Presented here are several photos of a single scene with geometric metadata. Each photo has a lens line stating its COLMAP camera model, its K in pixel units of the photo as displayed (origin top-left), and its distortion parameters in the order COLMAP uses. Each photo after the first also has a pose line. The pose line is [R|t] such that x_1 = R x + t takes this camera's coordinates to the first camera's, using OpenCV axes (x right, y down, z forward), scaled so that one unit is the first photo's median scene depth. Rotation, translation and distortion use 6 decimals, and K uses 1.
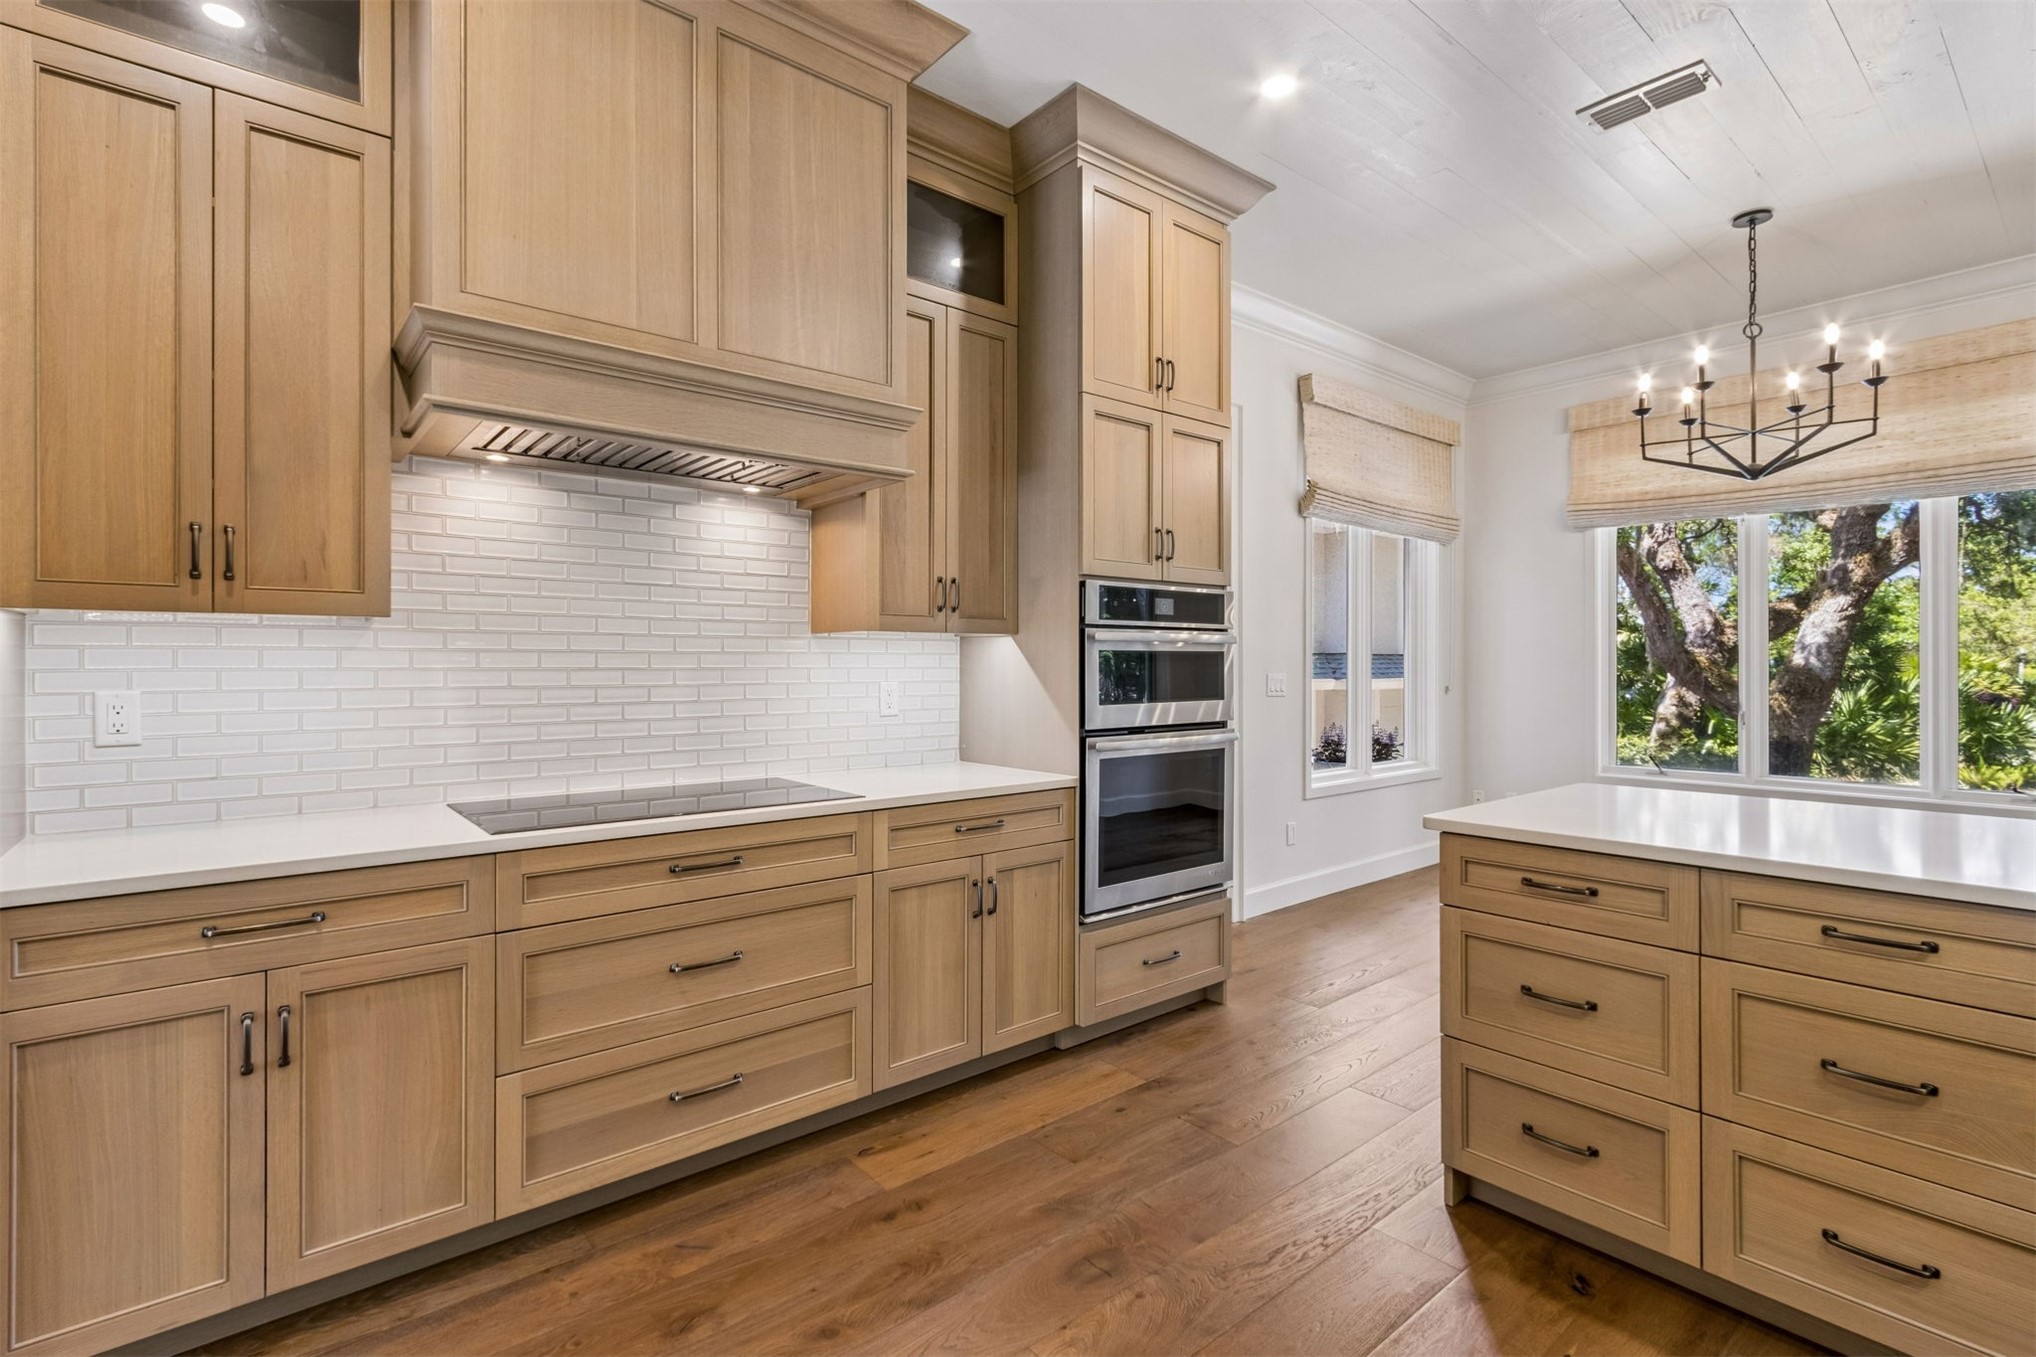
lens RADIAL K [[948.3, 0, 982.1], [0, 948.3, 667.0], [0, 0, 1]] dist [0.000958, 0.000442]
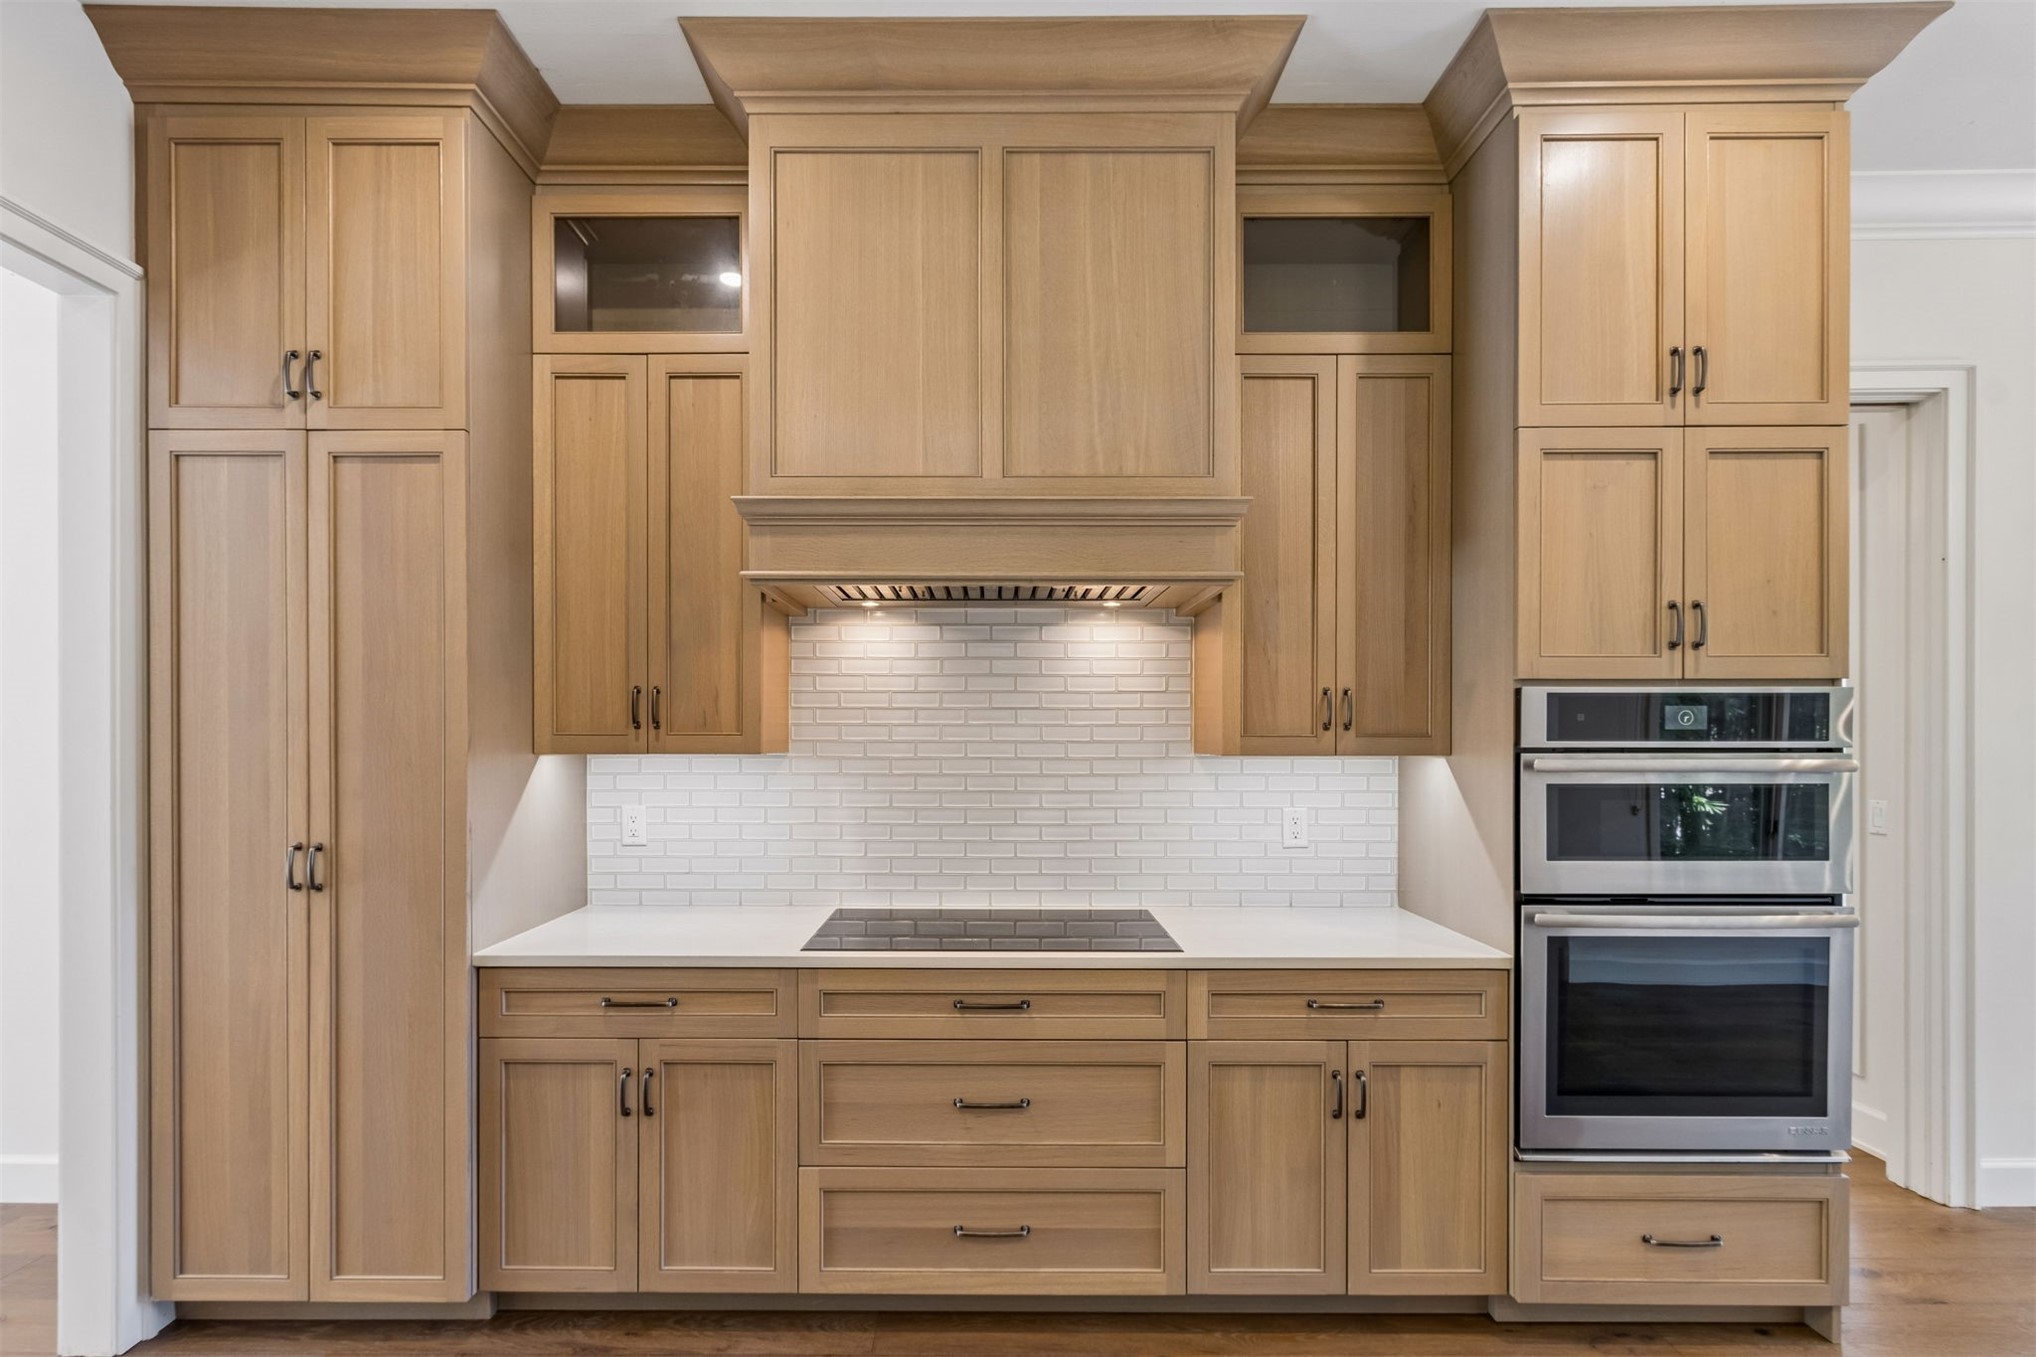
lens RADIAL K [[956.0, 0, 971.6], [0, 956.0, 740.1], [0, 0, 1]] dist [0.002357, -0.000040]
pose [[0.773379, 0.002704, -0.633939, 0.292415], [-0.000915, 0.999995, 0.003149, -0.062706], [0.633944, -0.001855, 0.773377, 0.199615]]
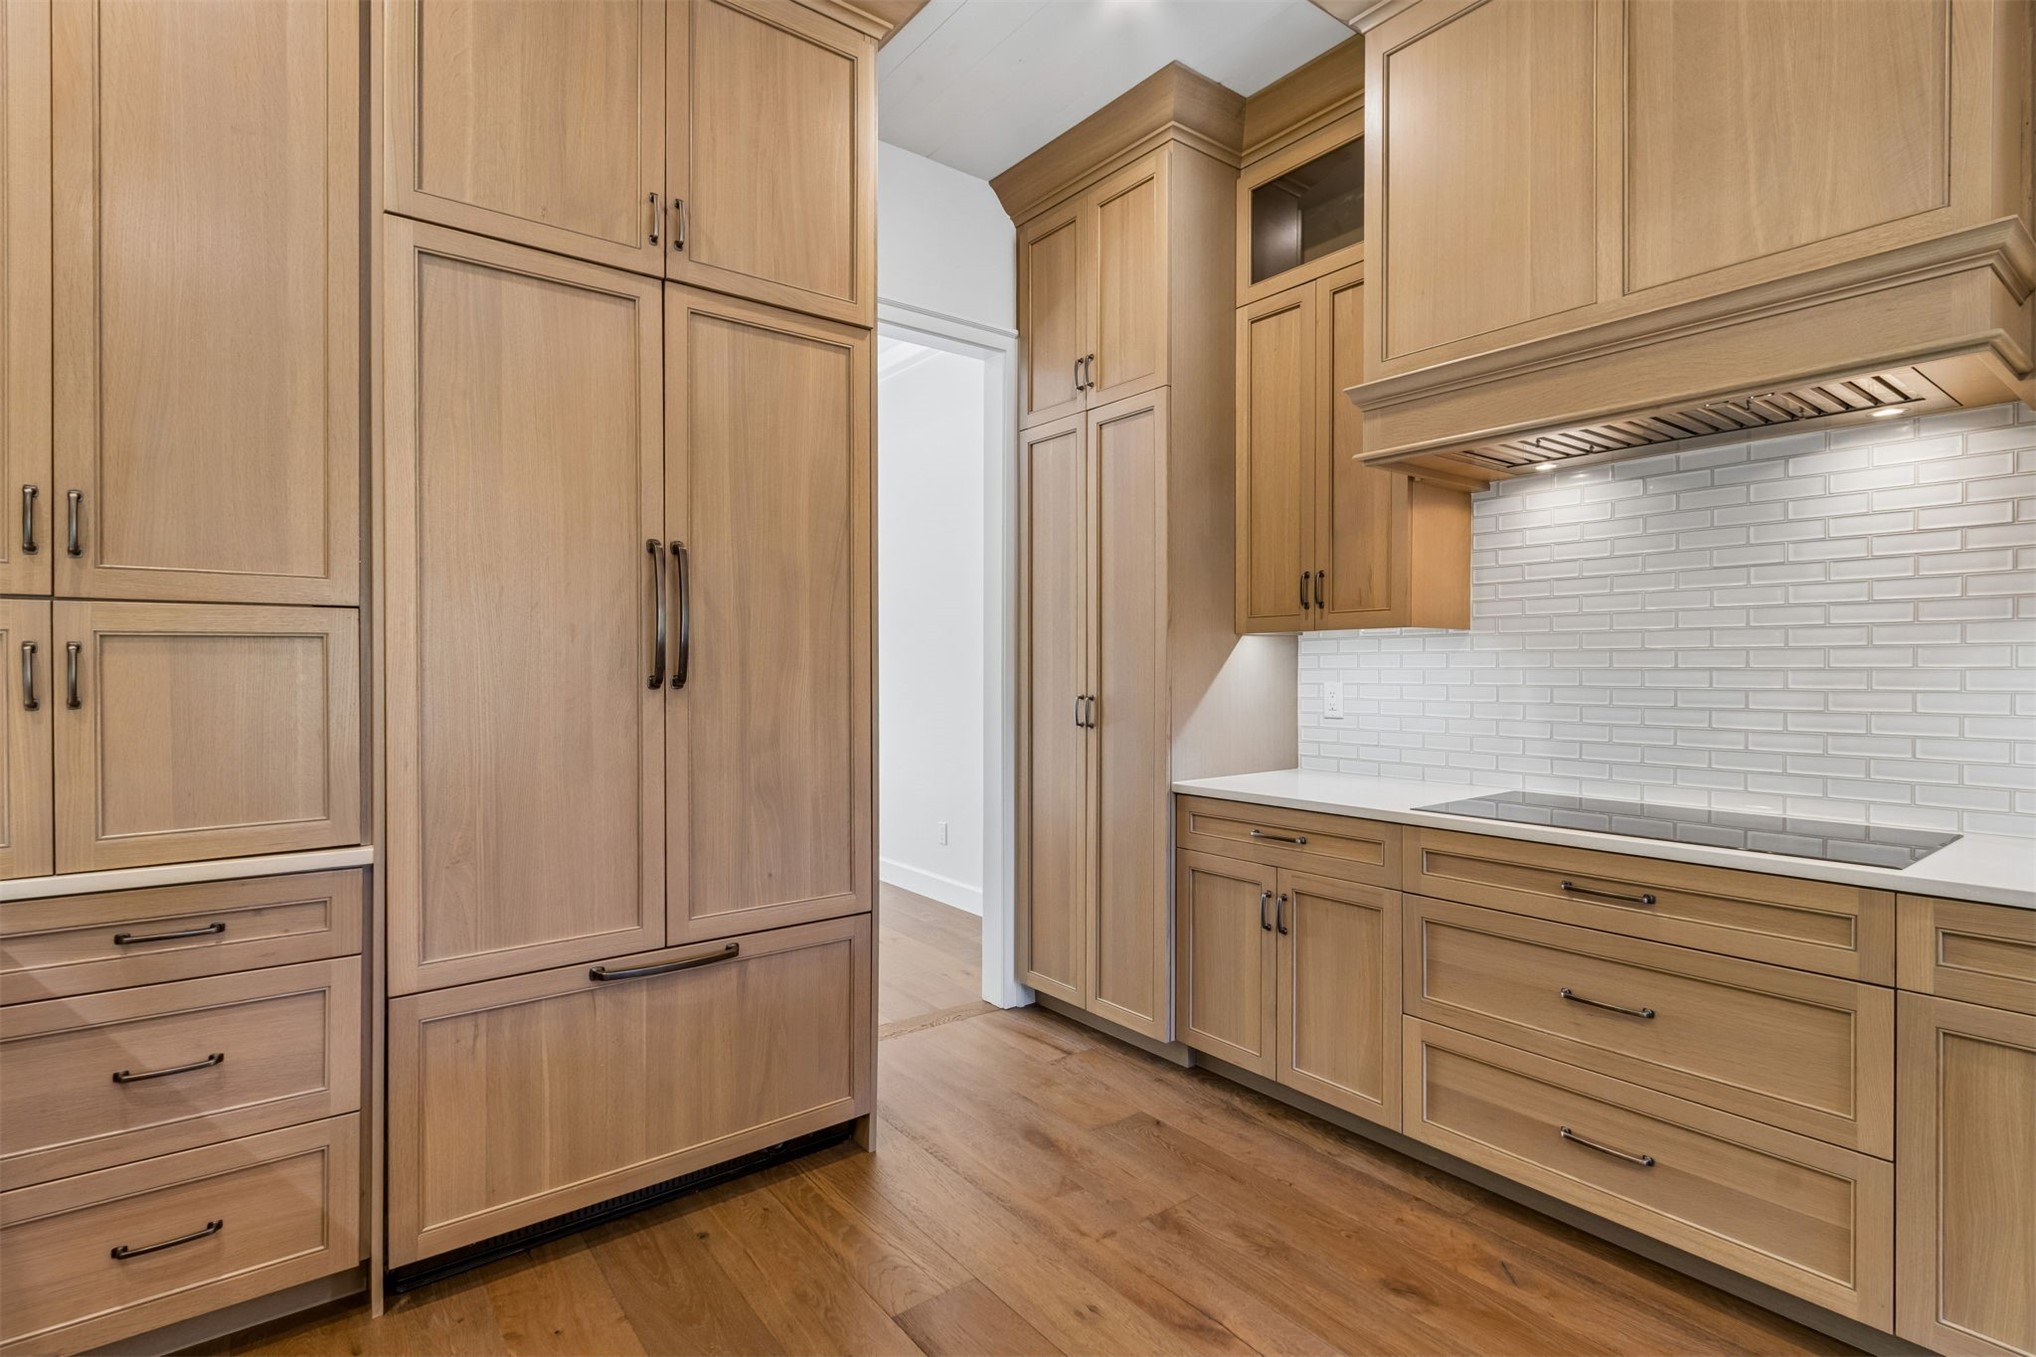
lens RADIAL K [[959.9, 0, 1000.2], [0, 959.9, 668.3], [0, 0, 1]] dist [-0.000552, 0.000276]
pose [[-0.029866, 0.001714, -0.999552, 0.555969], [0.000075, 0.999999, 0.001712, -0.000084], [0.999554, -0.000024, -0.029866, 0.424428]]
